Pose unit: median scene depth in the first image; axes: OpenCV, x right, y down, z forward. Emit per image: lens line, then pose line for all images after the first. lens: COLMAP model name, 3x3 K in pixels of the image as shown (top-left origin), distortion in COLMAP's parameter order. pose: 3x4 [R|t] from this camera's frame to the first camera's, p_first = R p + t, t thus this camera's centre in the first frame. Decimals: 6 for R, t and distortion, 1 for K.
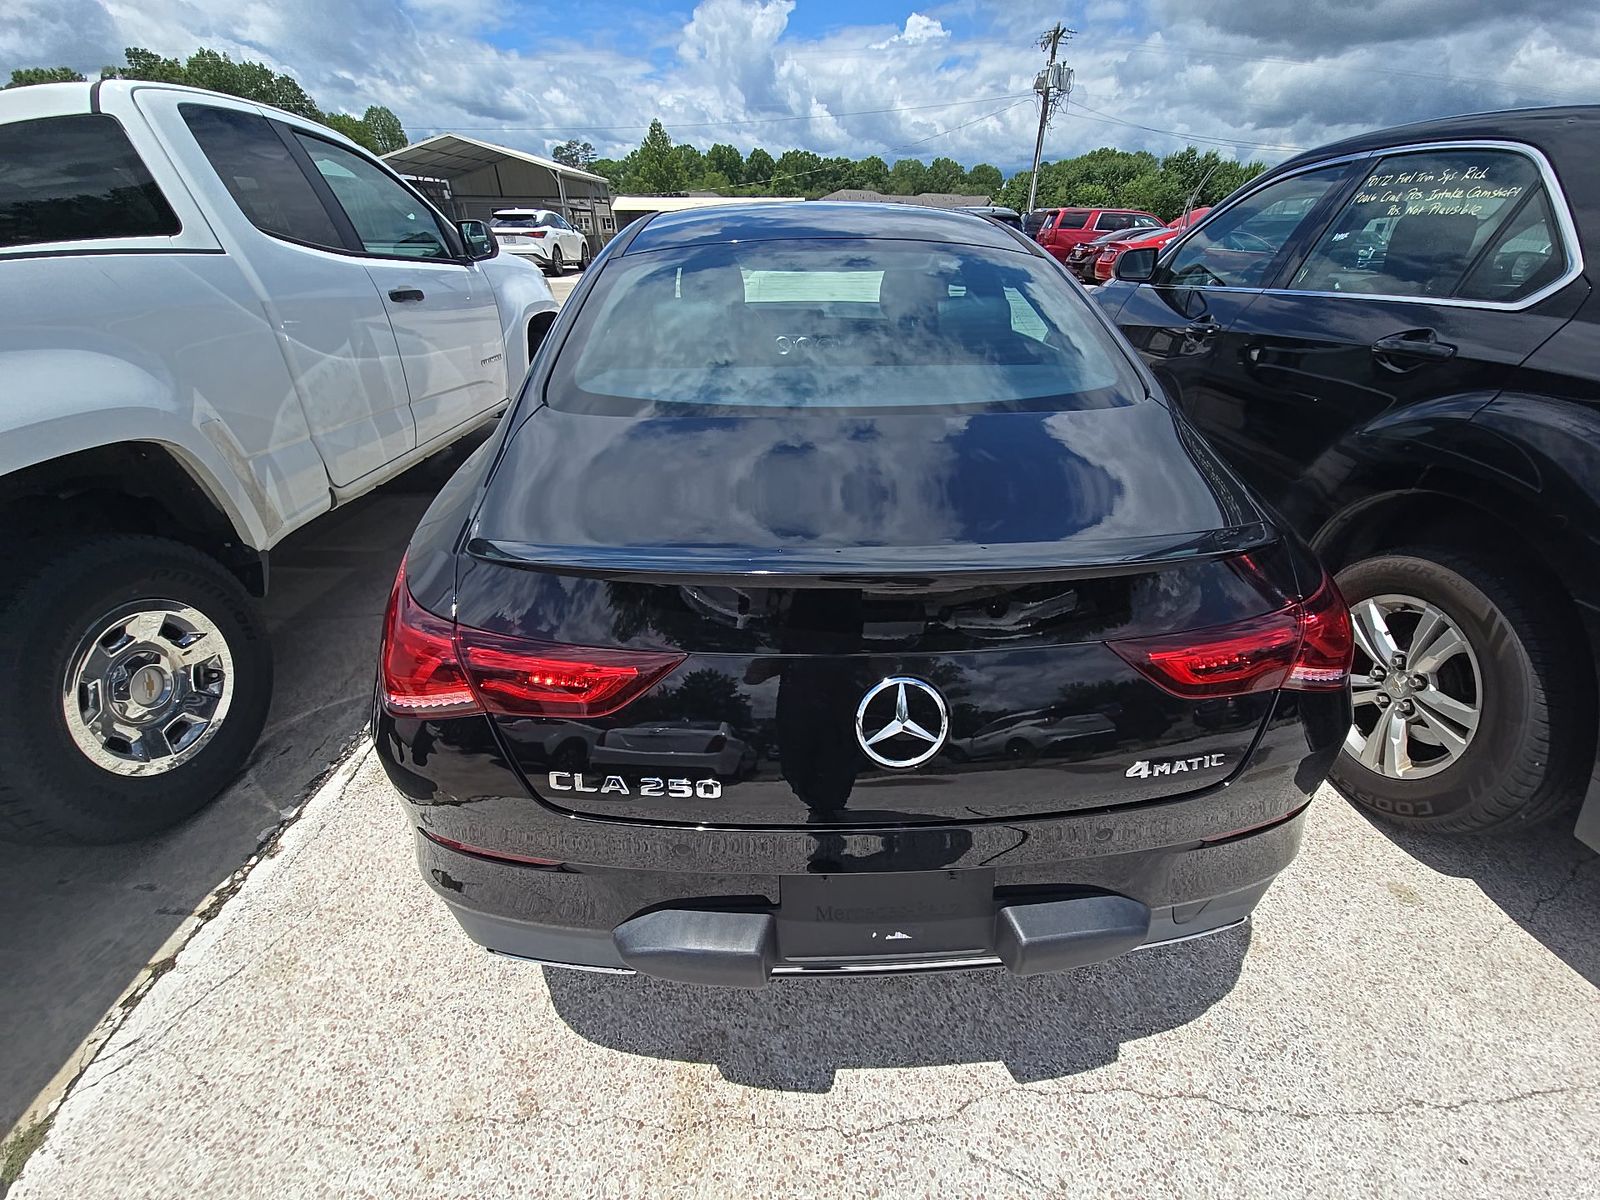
lens RADIAL K [[649.4, 0, 788.6], [0, 649.4, 617.7], [0, 0, 1]] dist [0.005091, -0.006712]
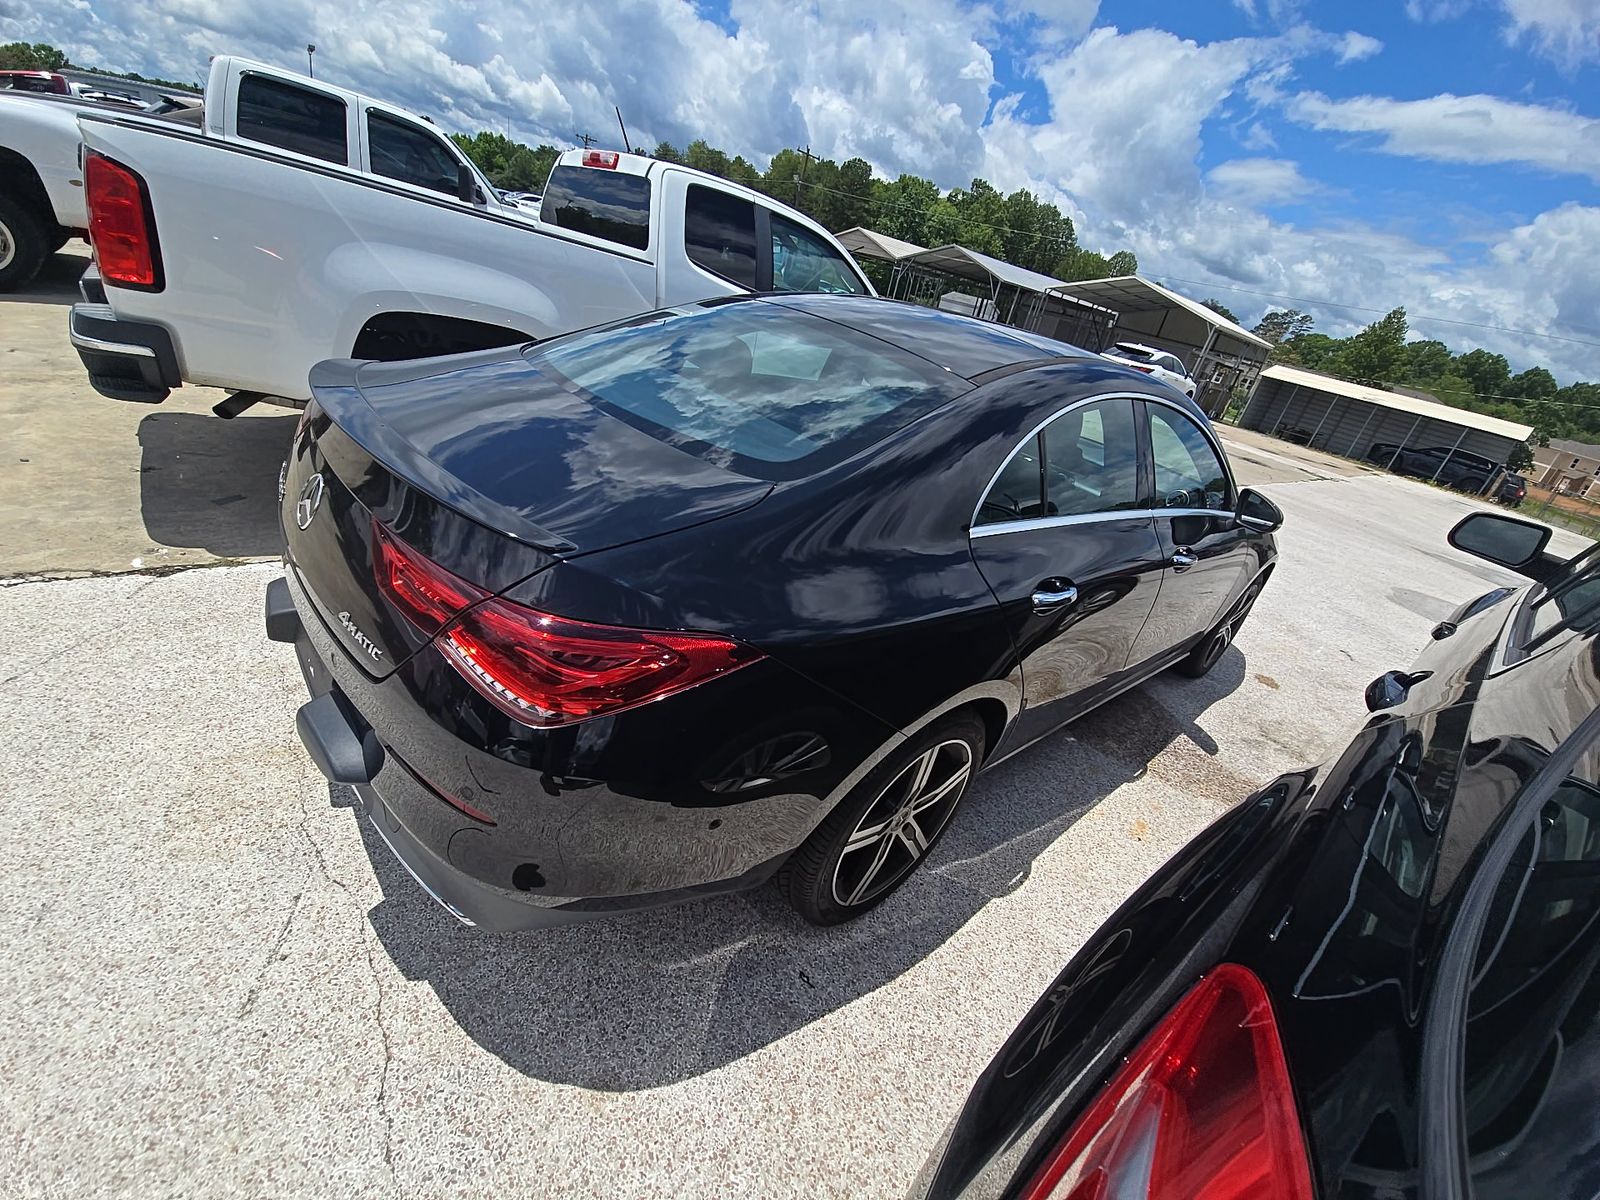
lens RADIAL K [[649.4, 0, 816.5], [0, 649.4, 627.1], [0, 0, 1]] dist [0.005091, -0.006712]
pose [[0.614560, 0.491037, -0.617413, 1.322135], [-0.578824, 0.812442, 0.069997, -0.262366], [0.535984, 0.314356, 0.783519, 0.344407]]
